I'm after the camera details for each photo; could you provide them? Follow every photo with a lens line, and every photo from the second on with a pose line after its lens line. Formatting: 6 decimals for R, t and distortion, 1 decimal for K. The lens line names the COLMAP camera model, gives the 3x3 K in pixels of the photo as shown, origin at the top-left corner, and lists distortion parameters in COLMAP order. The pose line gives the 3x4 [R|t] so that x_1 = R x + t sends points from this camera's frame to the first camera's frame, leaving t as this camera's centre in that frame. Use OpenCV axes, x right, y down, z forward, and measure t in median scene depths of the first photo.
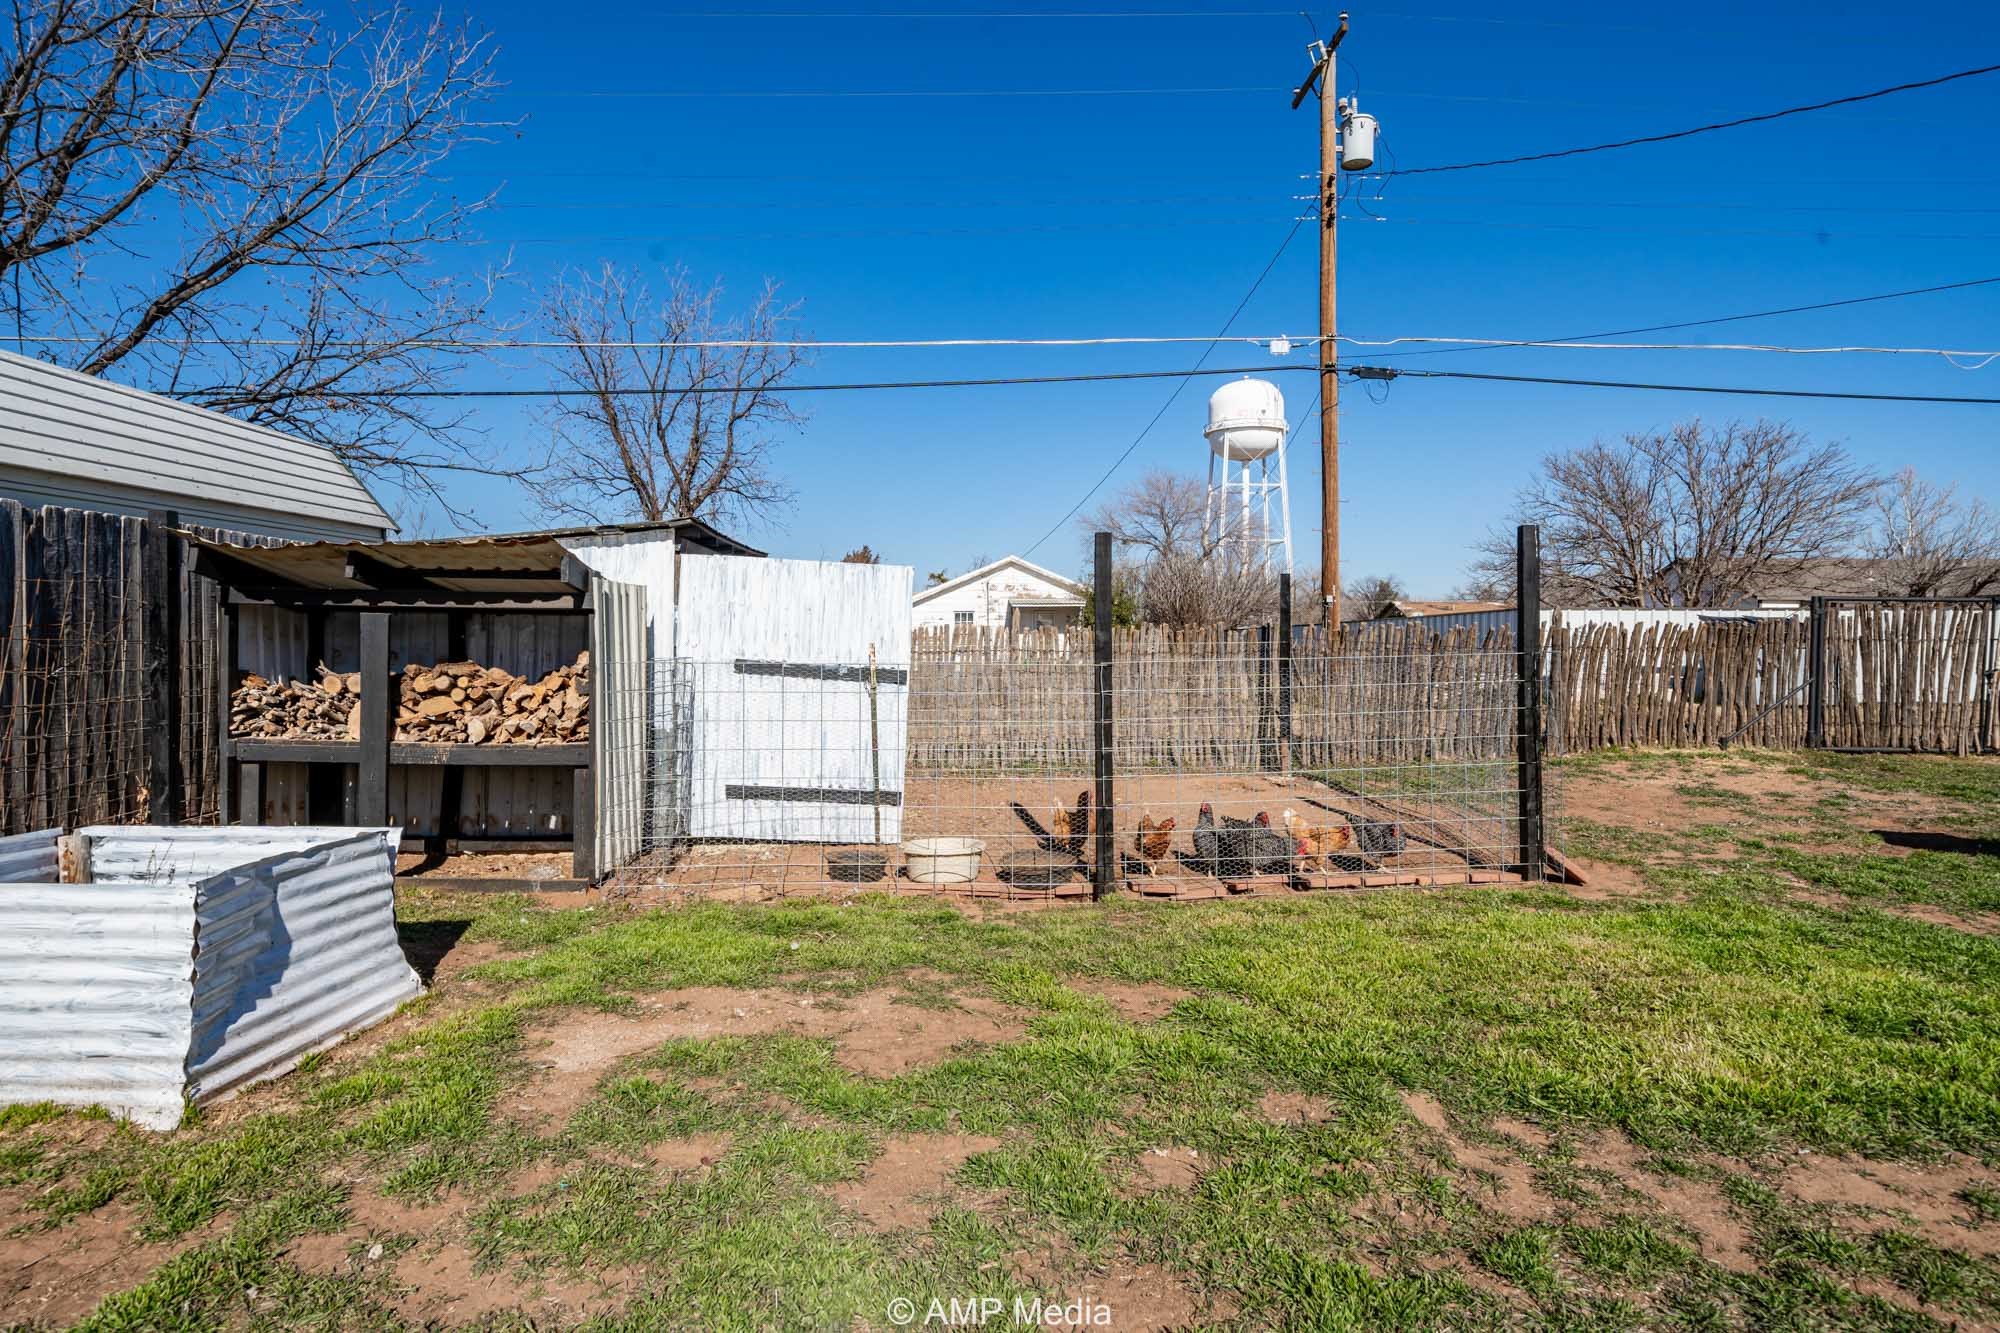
lens RADIAL K [[1063.3, 0, 942.4], [0, 1063.3, 671.3], [0, 0, 1]] dist [0.000147, 0.000118]
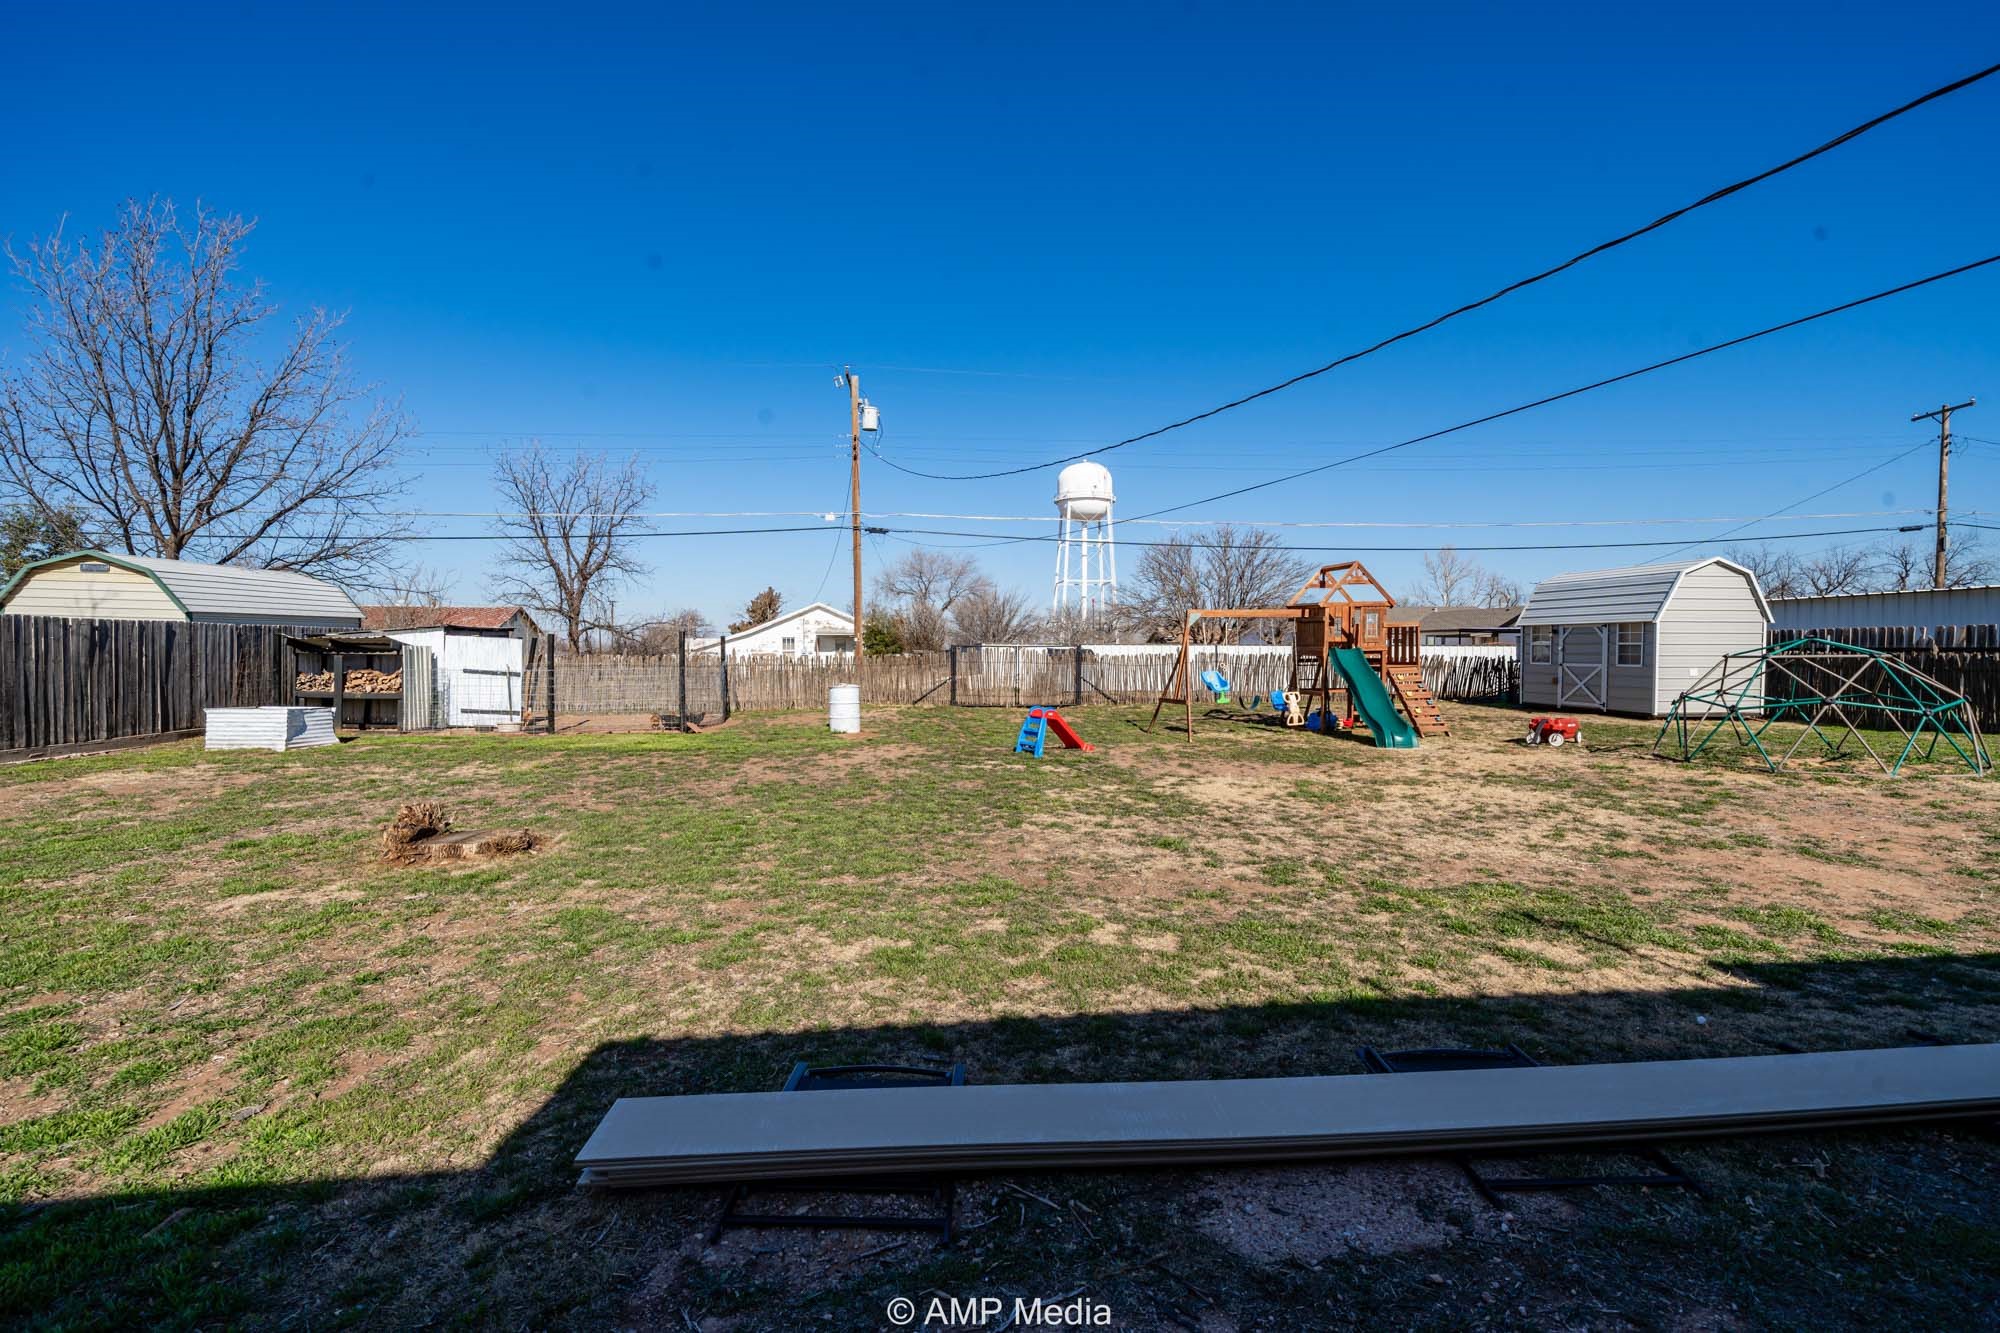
lens RADIAL K [[929.4, 0, 1002.6], [0, 929.4, 659.1], [0, 0, 1]] dist [-0.002033, 0.000077]
pose [[0.998378, 0.003157, 0.056850, 1.423803], [-0.001957, 0.999774, -0.021151, 0.017677], [-0.056904, 0.021005, 0.998159, -2.102695]]
